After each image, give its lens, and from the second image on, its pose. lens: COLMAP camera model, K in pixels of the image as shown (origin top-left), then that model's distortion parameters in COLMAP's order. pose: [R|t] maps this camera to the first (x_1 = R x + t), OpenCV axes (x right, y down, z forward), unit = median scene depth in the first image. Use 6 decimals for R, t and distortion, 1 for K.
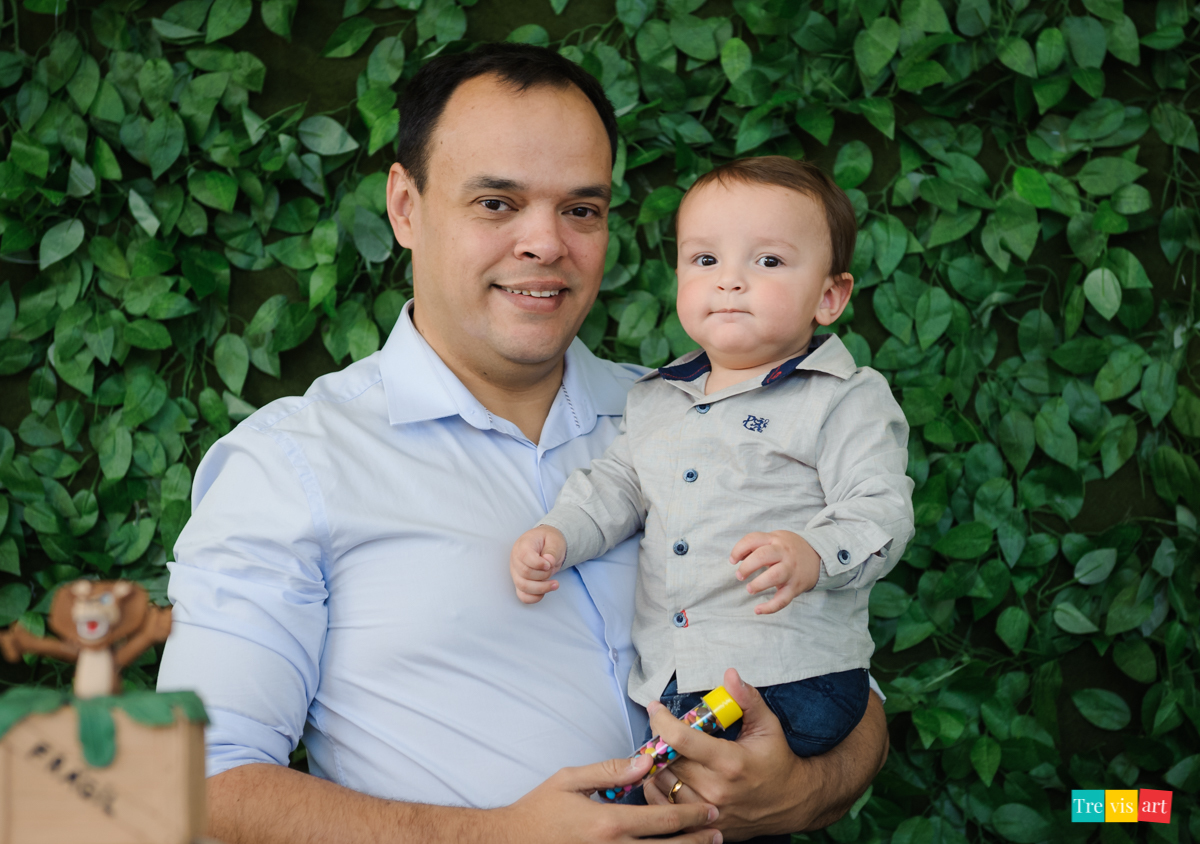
lens RADIAL K [[2631.2, 0, 603.3], [0, 2631.2, 426.6], [0, 0, 1]] dist [0.122689, 0.000000]
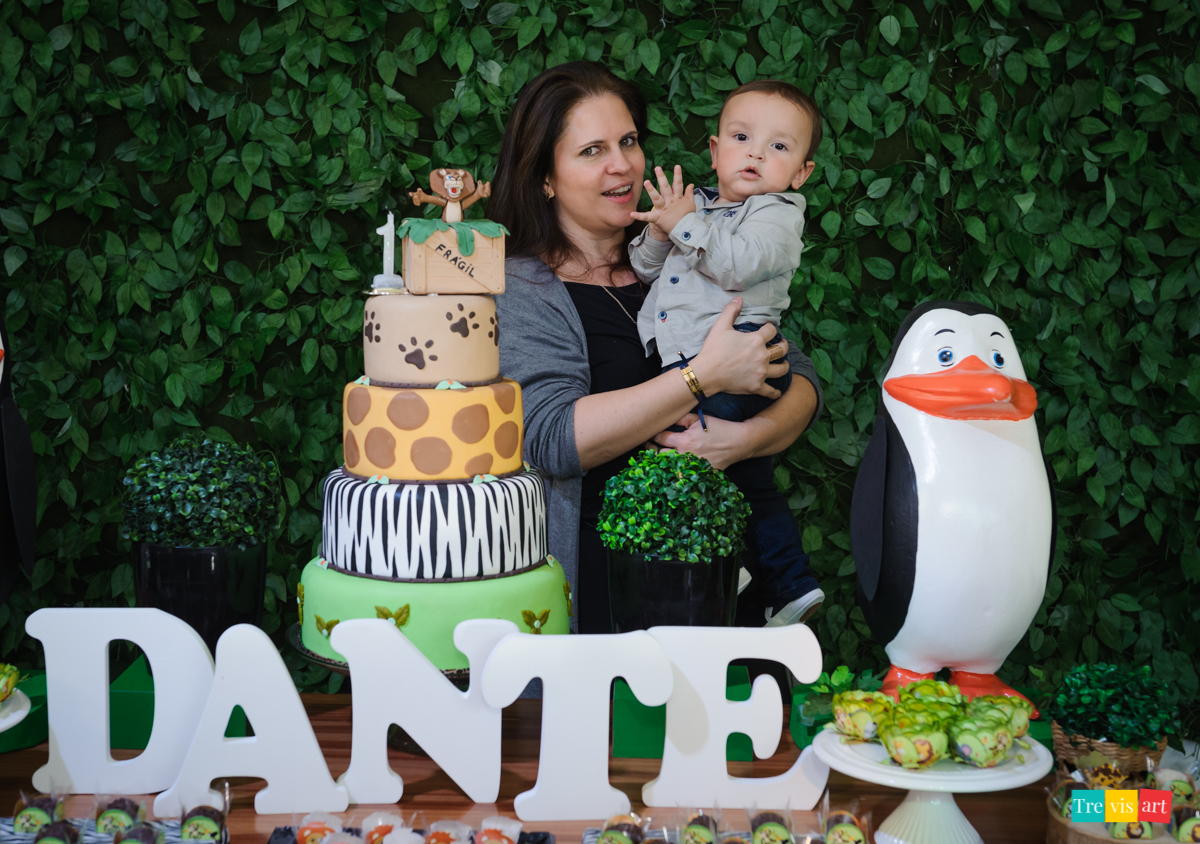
lens RADIAL K [[1725.9, 0, 565.6], [0, 1725.9, 407.3], [0, 0, 1]] dist [0.069532, 0.000000]
pose [[0.999527, 0.001730, 0.030691, -0.059184], [-0.006790, 0.986179, 0.165542, 0.006745], [-0.029981, -0.165672, 0.985725, -0.163307]]
